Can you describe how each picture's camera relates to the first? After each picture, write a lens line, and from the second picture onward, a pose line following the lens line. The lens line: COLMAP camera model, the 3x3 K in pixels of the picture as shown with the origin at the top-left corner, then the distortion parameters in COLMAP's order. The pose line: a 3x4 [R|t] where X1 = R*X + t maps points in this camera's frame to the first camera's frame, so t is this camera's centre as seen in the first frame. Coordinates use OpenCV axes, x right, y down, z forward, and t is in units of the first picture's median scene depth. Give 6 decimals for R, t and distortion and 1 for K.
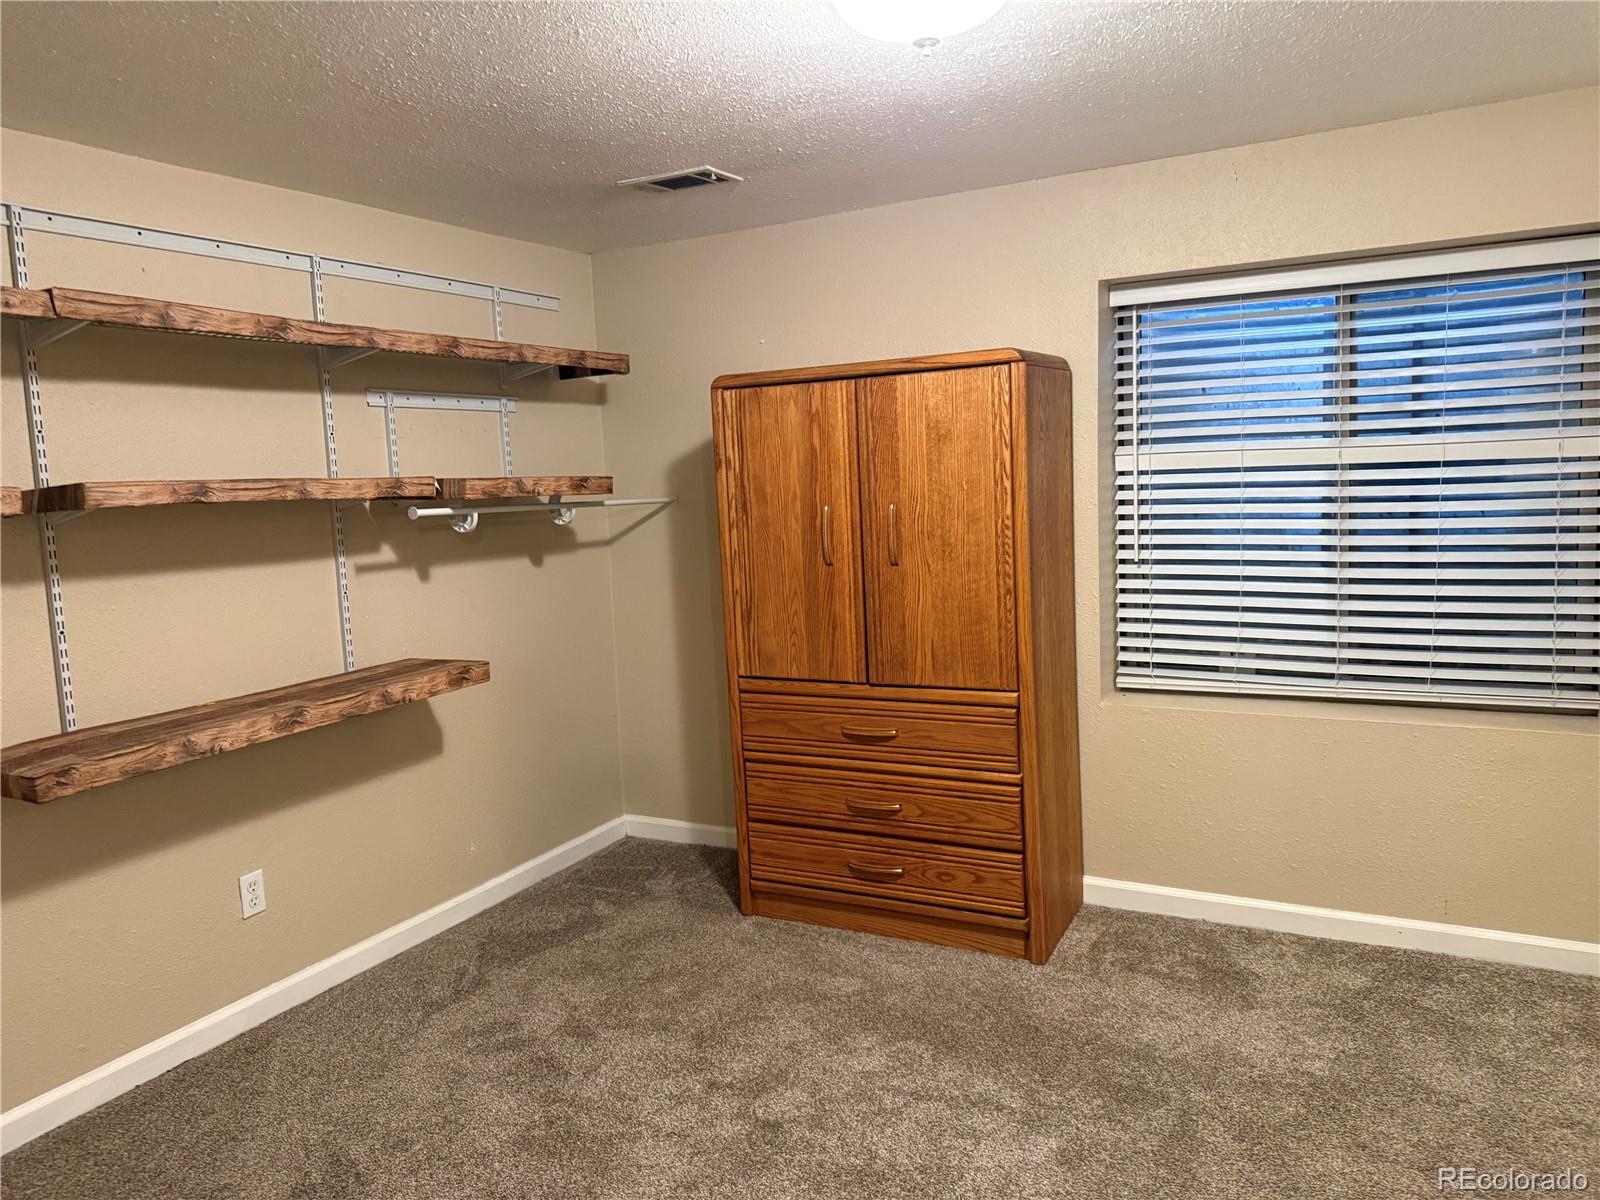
lens RADIAL K [[1128.3, 0, 797.4], [0, 1128.3, 602.6], [0, 0, 1]] dist [0.041901, -0.000286]
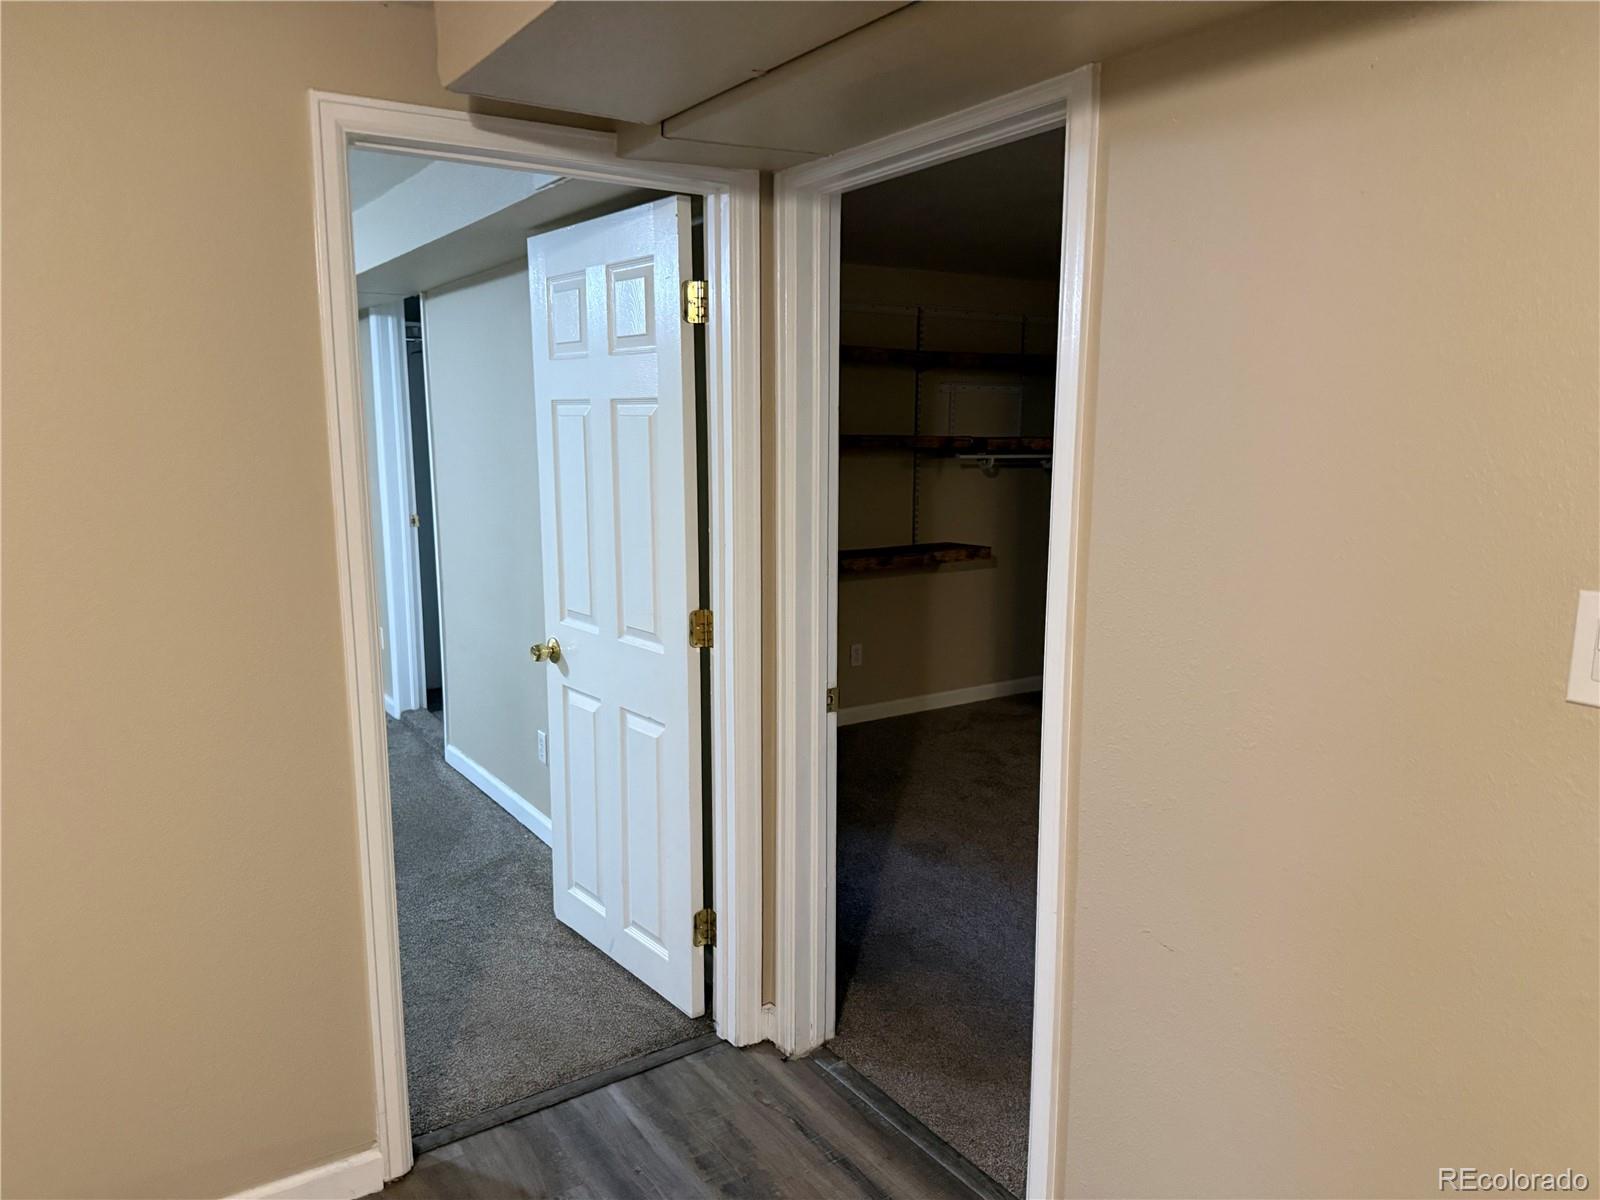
lens RADIAL K [[1128.3, 0, 795.8], [0, 1128.3, 601.3], [0, 0, 1]] dist [0.041901, -0.000286]
pose [[0.882469, 0.108315, -0.457729, 0.266886], [-0.093605, 0.994101, 0.054777, 0.071538], [0.460962, -0.005494, 0.887403, -0.672812]]
